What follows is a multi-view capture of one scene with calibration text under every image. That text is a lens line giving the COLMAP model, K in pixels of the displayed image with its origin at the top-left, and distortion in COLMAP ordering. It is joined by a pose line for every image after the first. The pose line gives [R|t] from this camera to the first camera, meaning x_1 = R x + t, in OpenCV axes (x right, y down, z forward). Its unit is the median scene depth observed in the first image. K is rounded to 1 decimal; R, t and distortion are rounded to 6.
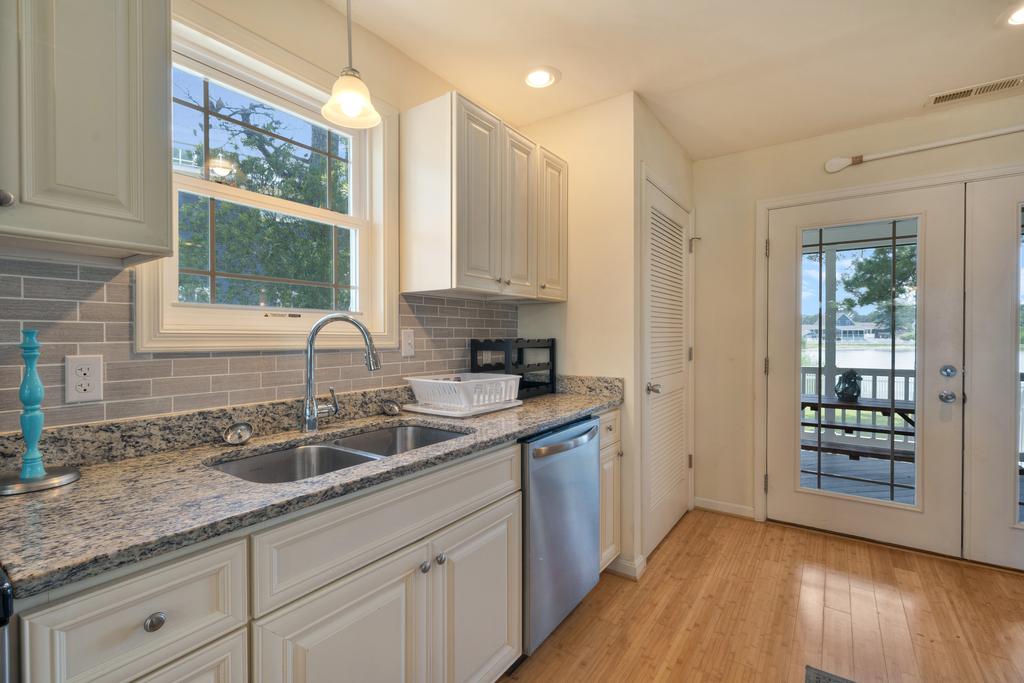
lens RADIAL K [[477.0, 0, 512.0], [0, 477.0, 341.5], [0, 0, 1]] dist [-0.001824, -0.000190]
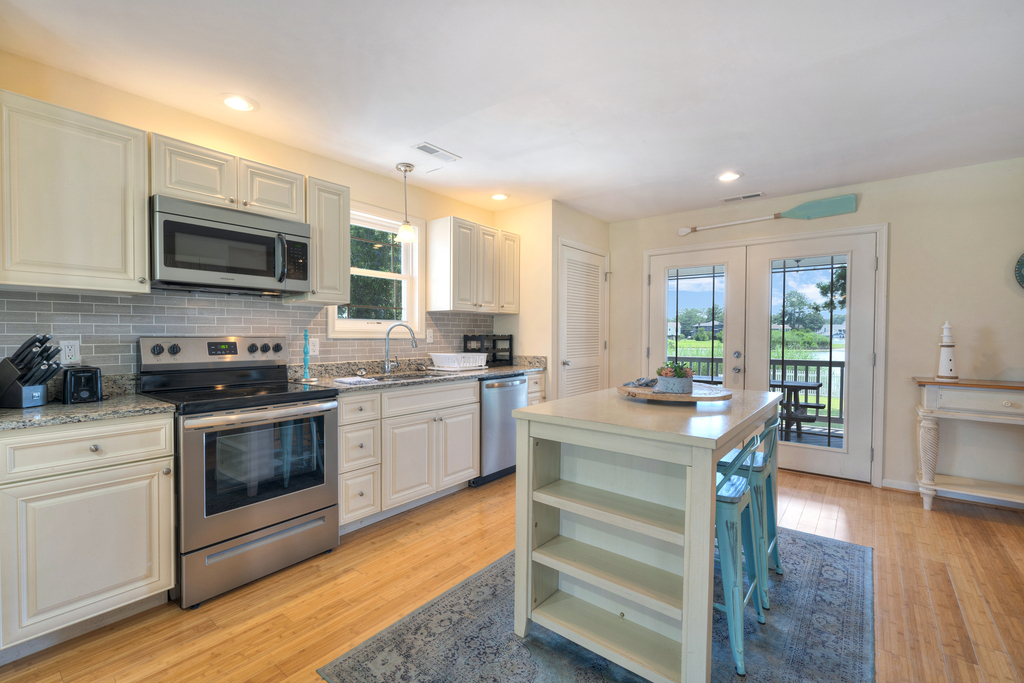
lens RADIAL K [[464.2, 0, 507.2], [0, 464.2, 343.7], [0, 0, 1]] dist [-0.000531, -0.000098]
pose [[0.998462, 0.006515, -0.055054, 0.214818], [-0.005976, 0.999933, 0.009963, 0.013354], [0.055115, -0.009619, 0.998434, -0.935819]]
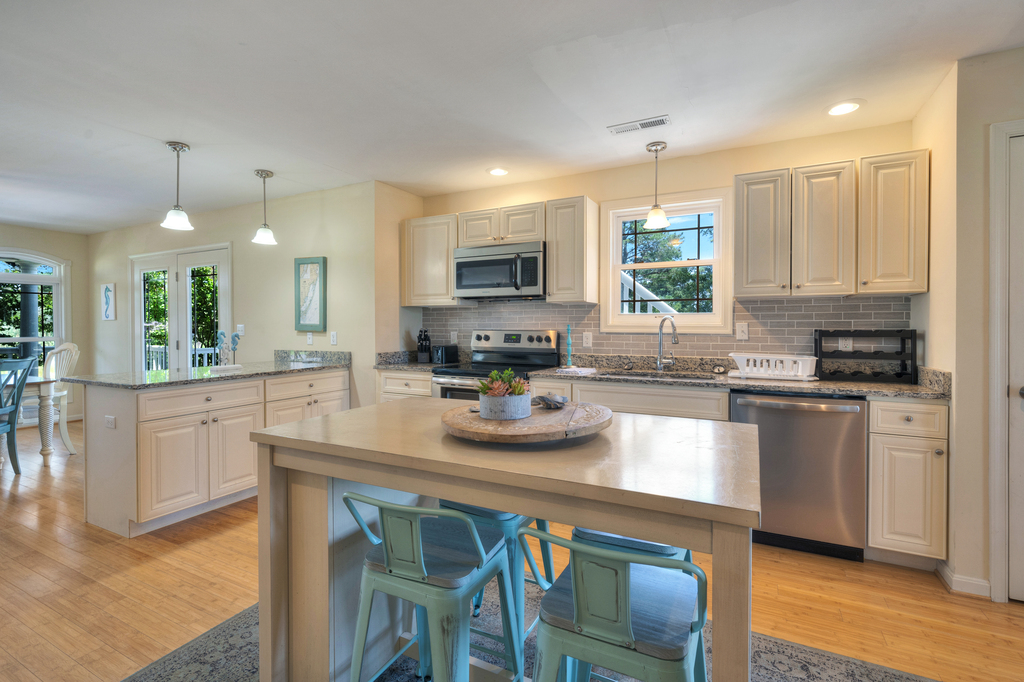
lens RADIAL K [[461.8, 0, 513.1], [0, 461.8, 332.0], [0, 0, 1]] dist [-0.001236, -0.000199]
pose [[0.139149, 0.012631, -0.990191, 1.202880], [-0.012203, 0.999865, 0.011039, -0.001770], [0.990196, 0.010547, 0.139285, 0.041774]]
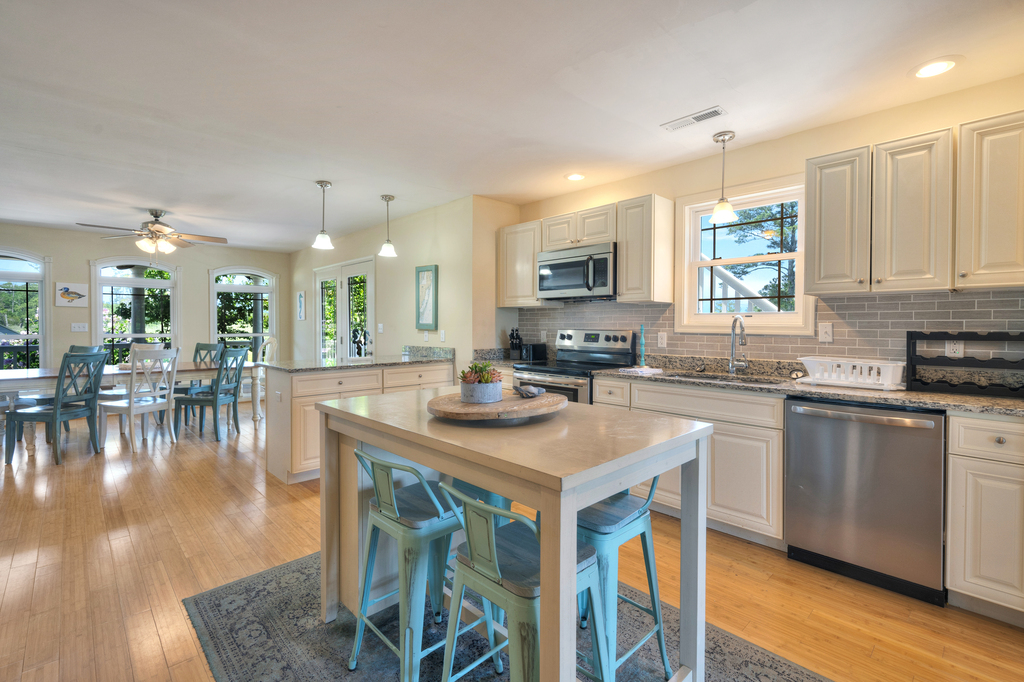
lens RADIAL K [[487.9, 0, 528.4], [0, 487.9, 333.7], [0, 0, 1]] dist [-0.001654, -0.000317]
pose [[-0.207372, 0.016088, -0.978130, 1.380419], [-0.015381, 0.999688, 0.019704, -0.008169], [0.978141, 0.019131, -0.207060, 0.452879]]
